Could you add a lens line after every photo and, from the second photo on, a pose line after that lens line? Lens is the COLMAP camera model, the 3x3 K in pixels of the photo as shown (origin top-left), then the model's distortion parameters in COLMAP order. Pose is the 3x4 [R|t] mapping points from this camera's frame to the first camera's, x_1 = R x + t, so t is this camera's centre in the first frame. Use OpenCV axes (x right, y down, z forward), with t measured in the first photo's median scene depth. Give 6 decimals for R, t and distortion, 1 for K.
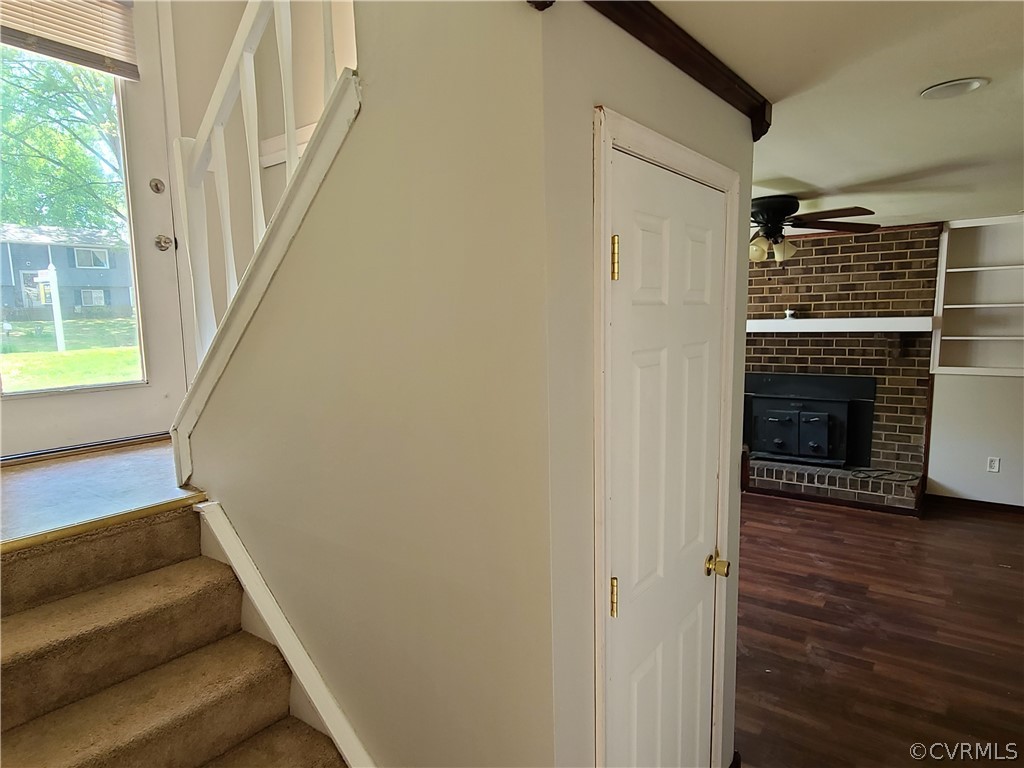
lens RADIAL K [[626.1, 0, 504.4], [0, 626.1, 393.2], [0, 0, 1]] dist [0.001995, -0.000173]
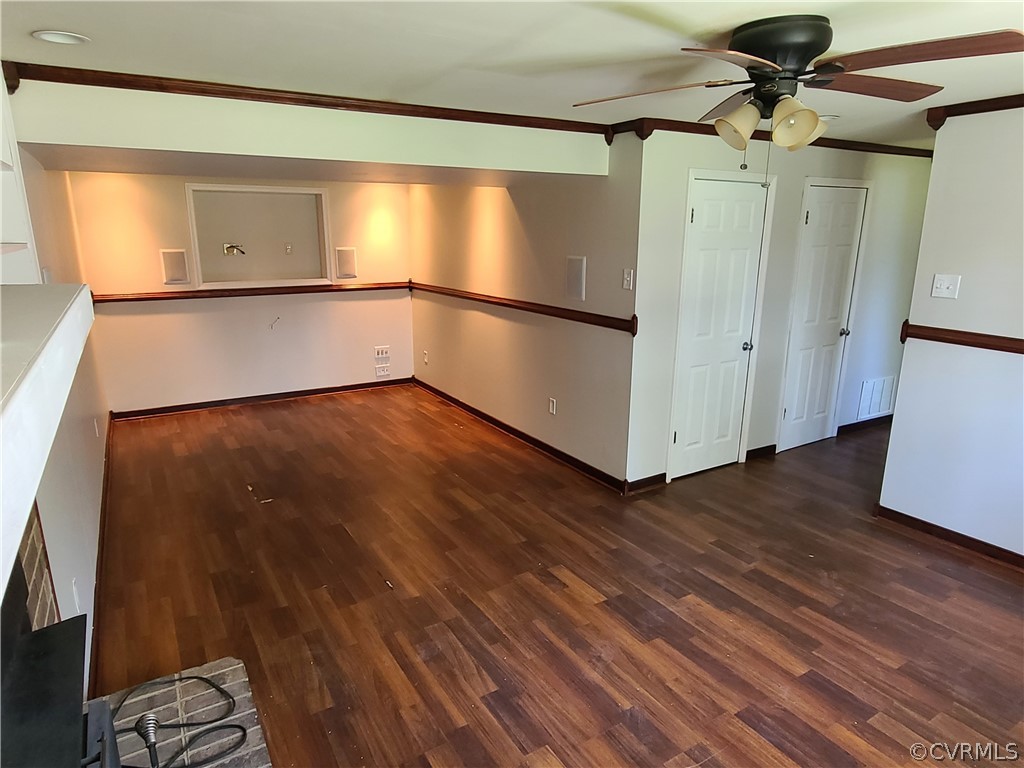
lens RADIAL K [[626.1, 0, 504.4], [0, 626.1, 393.2], [0, 0, 1]] dist [0.001995, -0.000173]
pose [[-0.928223, -0.068593, 0.365645, 0.303034], [0.072398, 0.930758, 0.358396, -0.162393], [-0.364911, 0.359143, -0.858986, 1.163862]]
